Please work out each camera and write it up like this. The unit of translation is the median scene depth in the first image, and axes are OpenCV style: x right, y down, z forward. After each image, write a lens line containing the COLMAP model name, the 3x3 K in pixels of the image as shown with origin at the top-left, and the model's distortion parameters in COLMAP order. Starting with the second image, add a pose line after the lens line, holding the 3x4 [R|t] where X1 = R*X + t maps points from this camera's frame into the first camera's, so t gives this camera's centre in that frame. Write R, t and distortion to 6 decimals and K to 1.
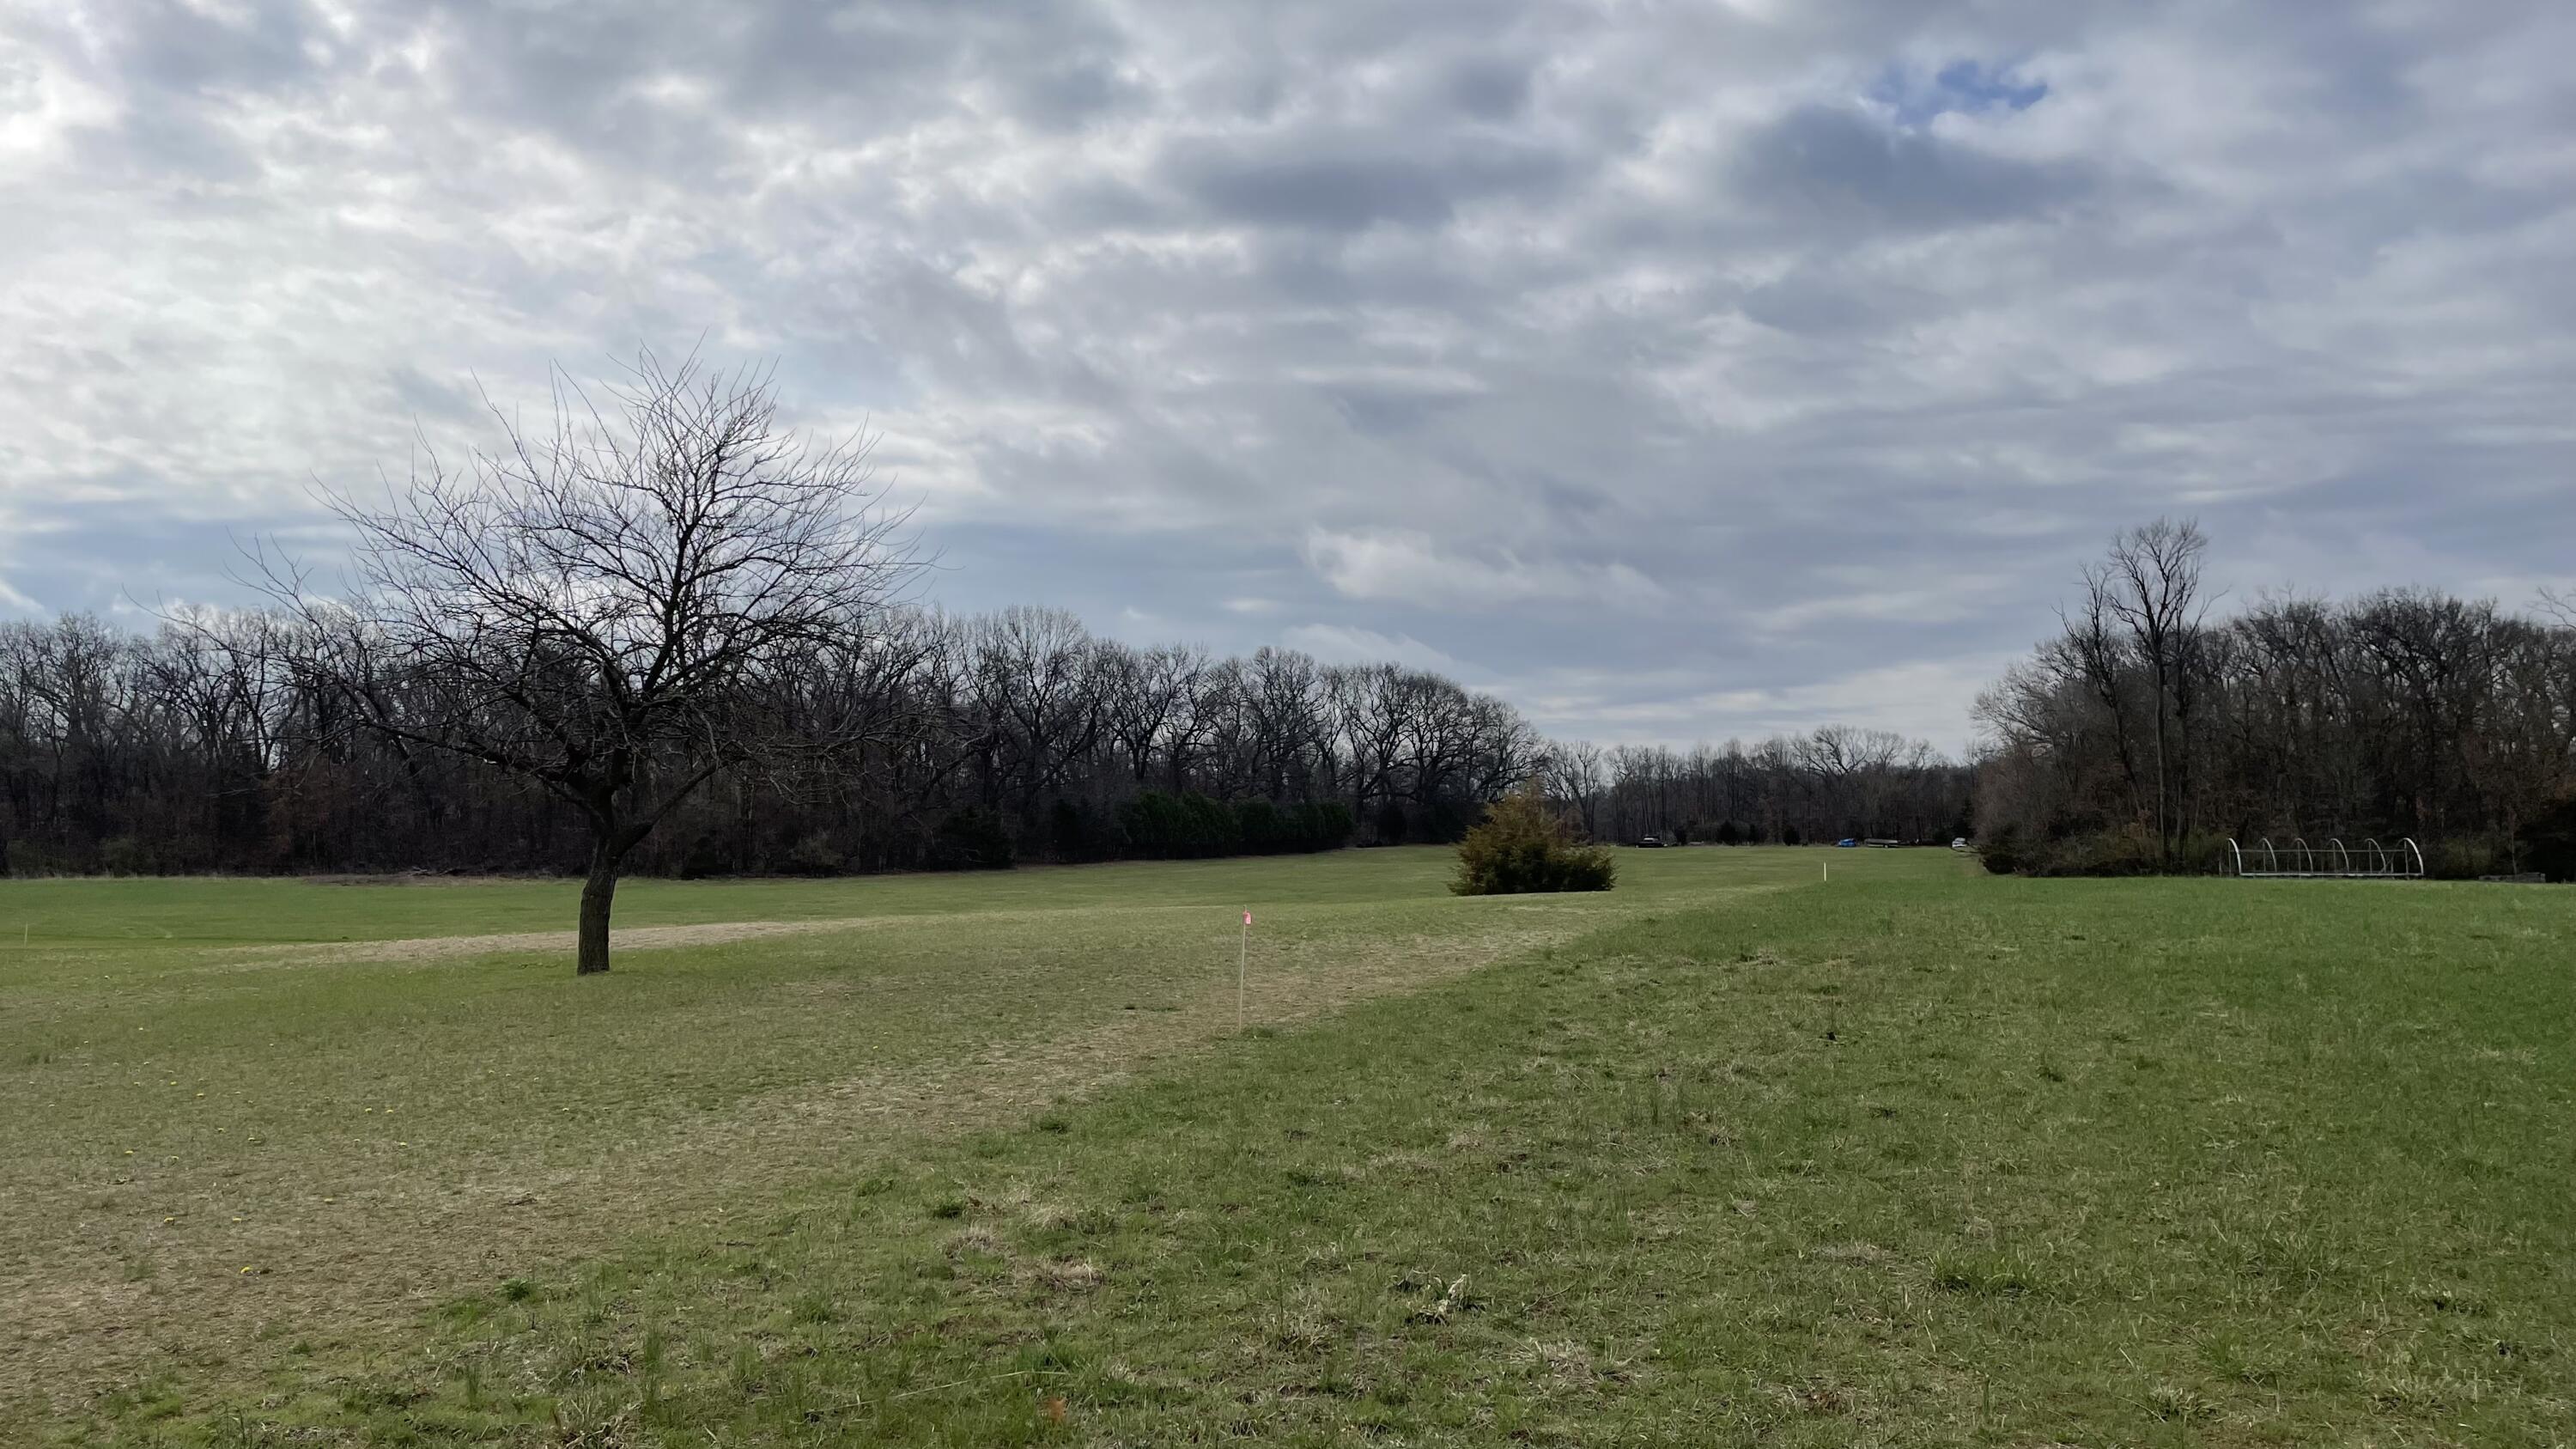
lens RADIAL K [[1947.9, 0, 1295.1], [0, 1947.9, 663.7], [0, 0, 1]] dist [0.107138, -0.128470]
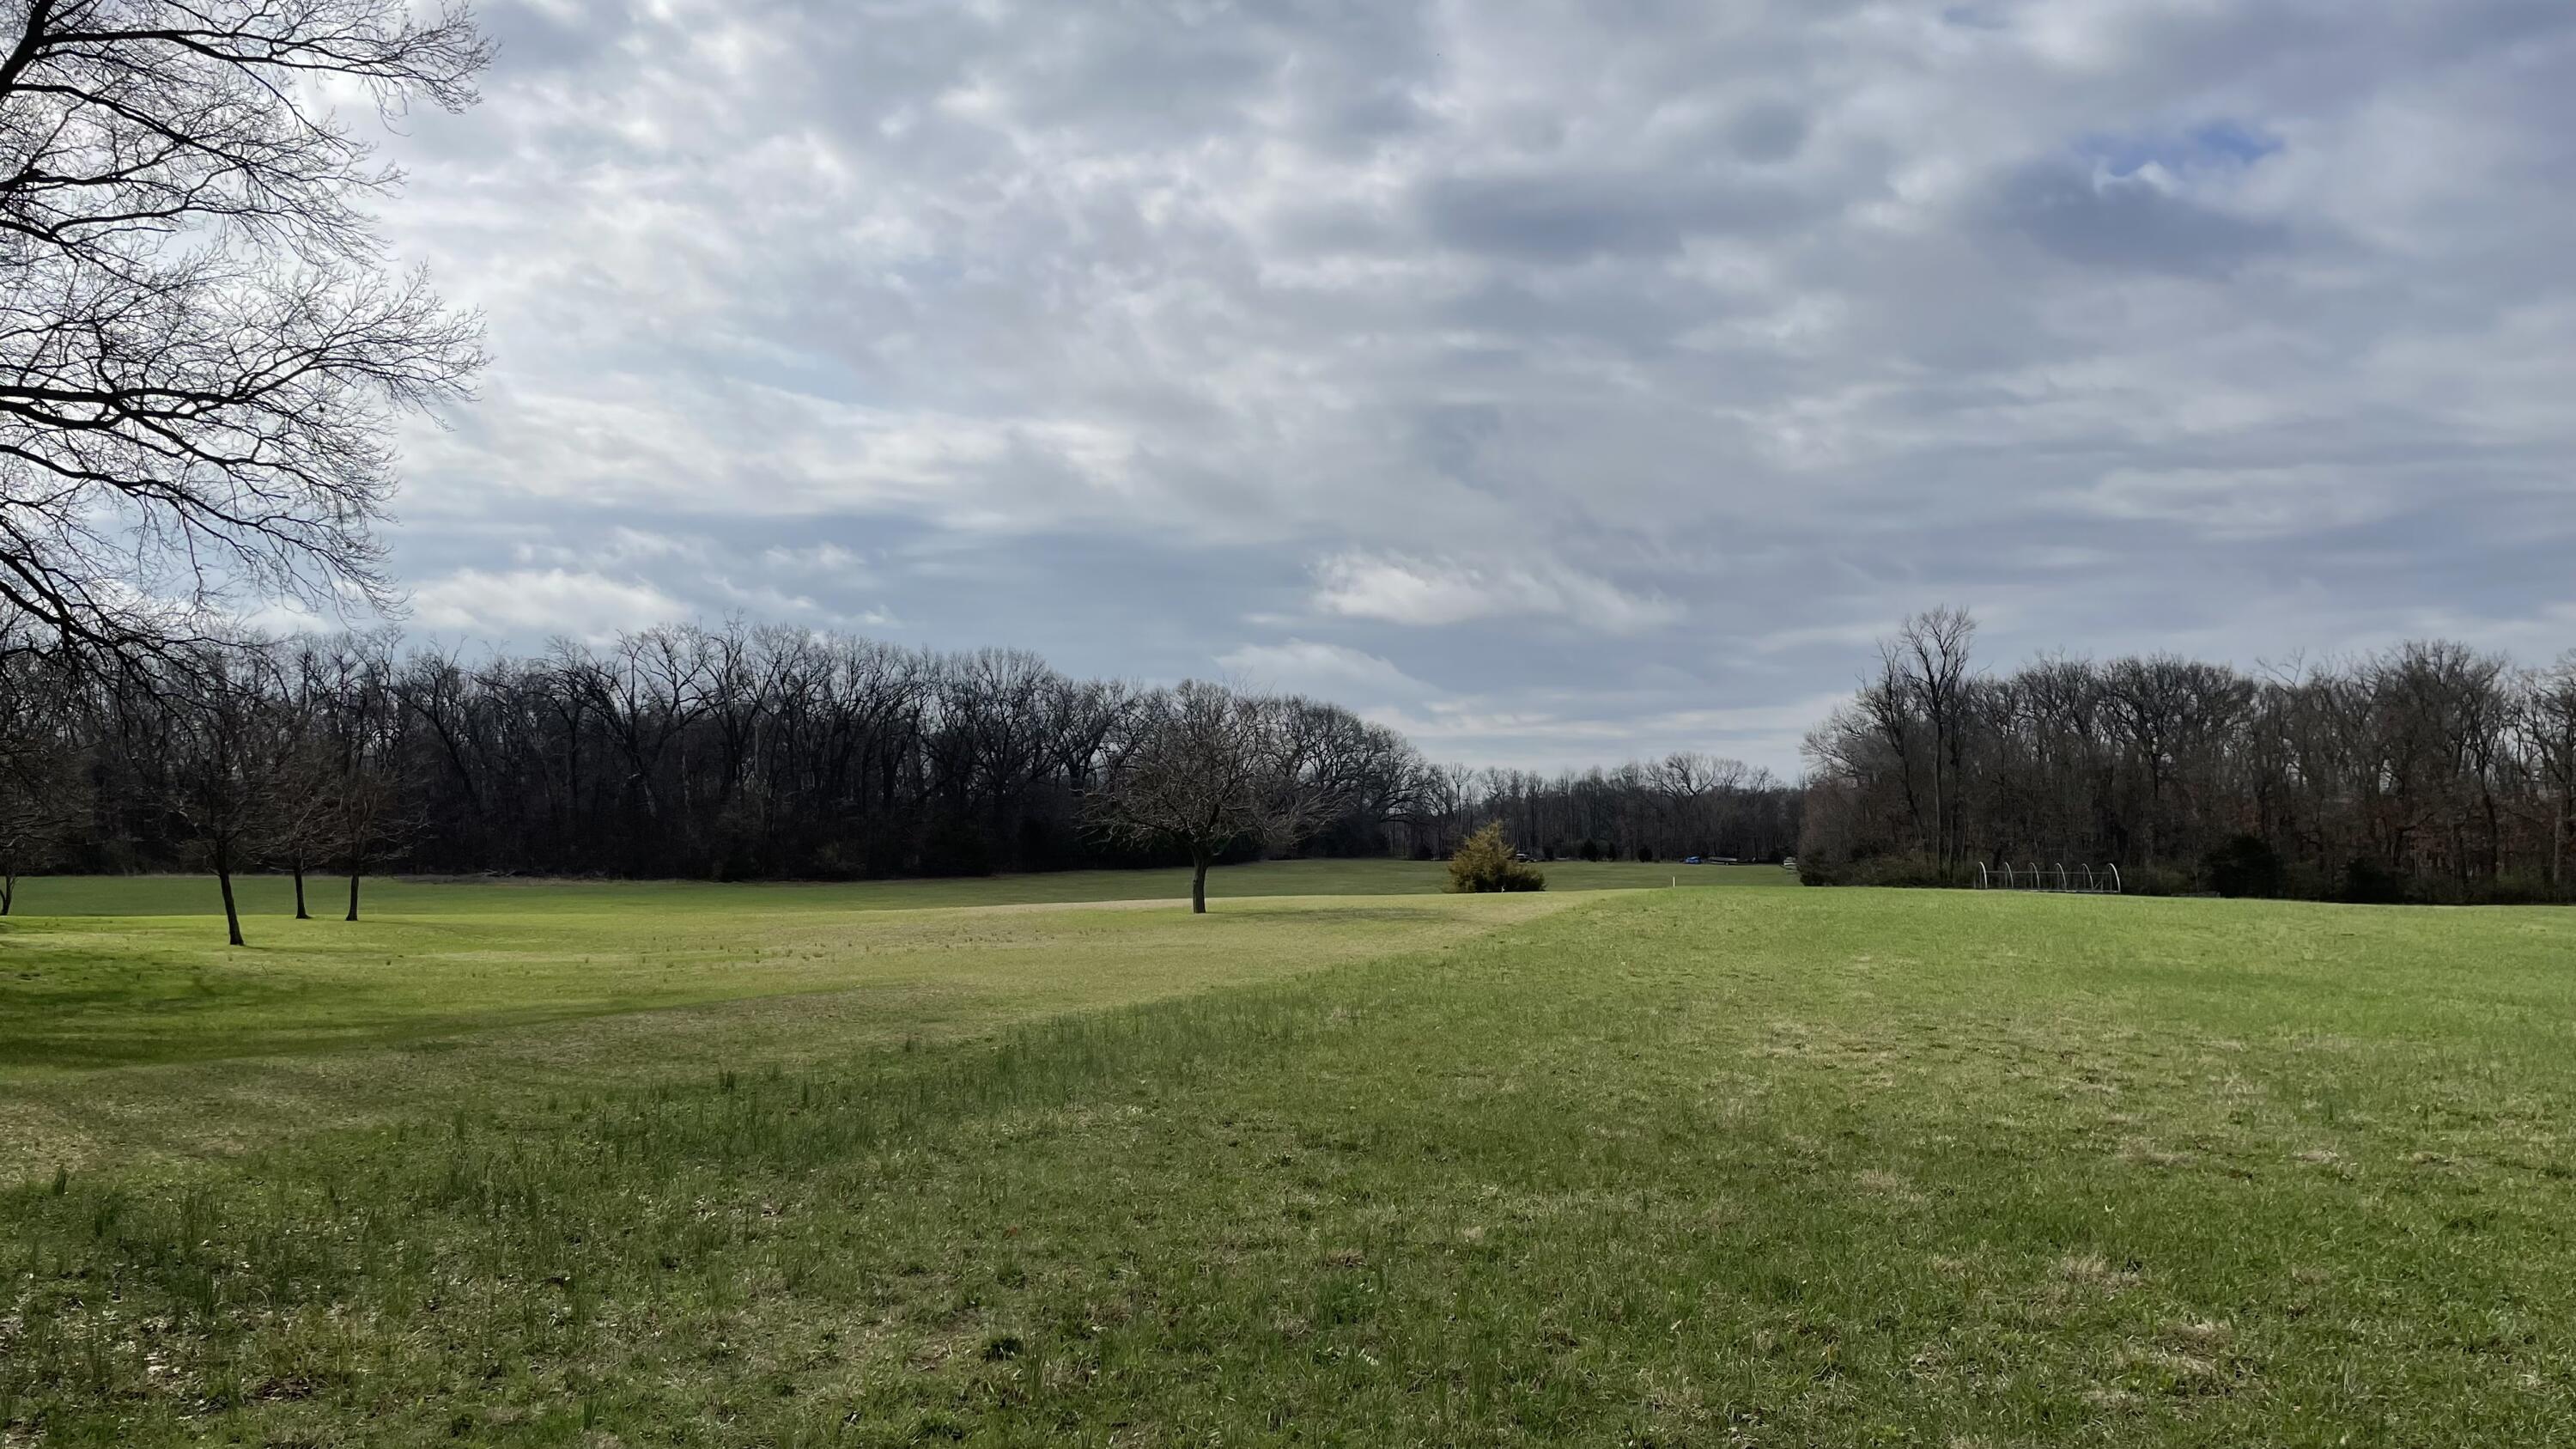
lens RADIAL K [[1947.9, 0, 1291.4], [0, 1947.9, 658.9], [0, 0, 1]] dist [0.107138, -0.128470]
pose [[0.997455, 0.018497, 0.068863, -0.036695], [-0.017963, 0.999804, -0.008362, -0.013409], [-0.069004, 0.007103, 0.997591, -0.134319]]
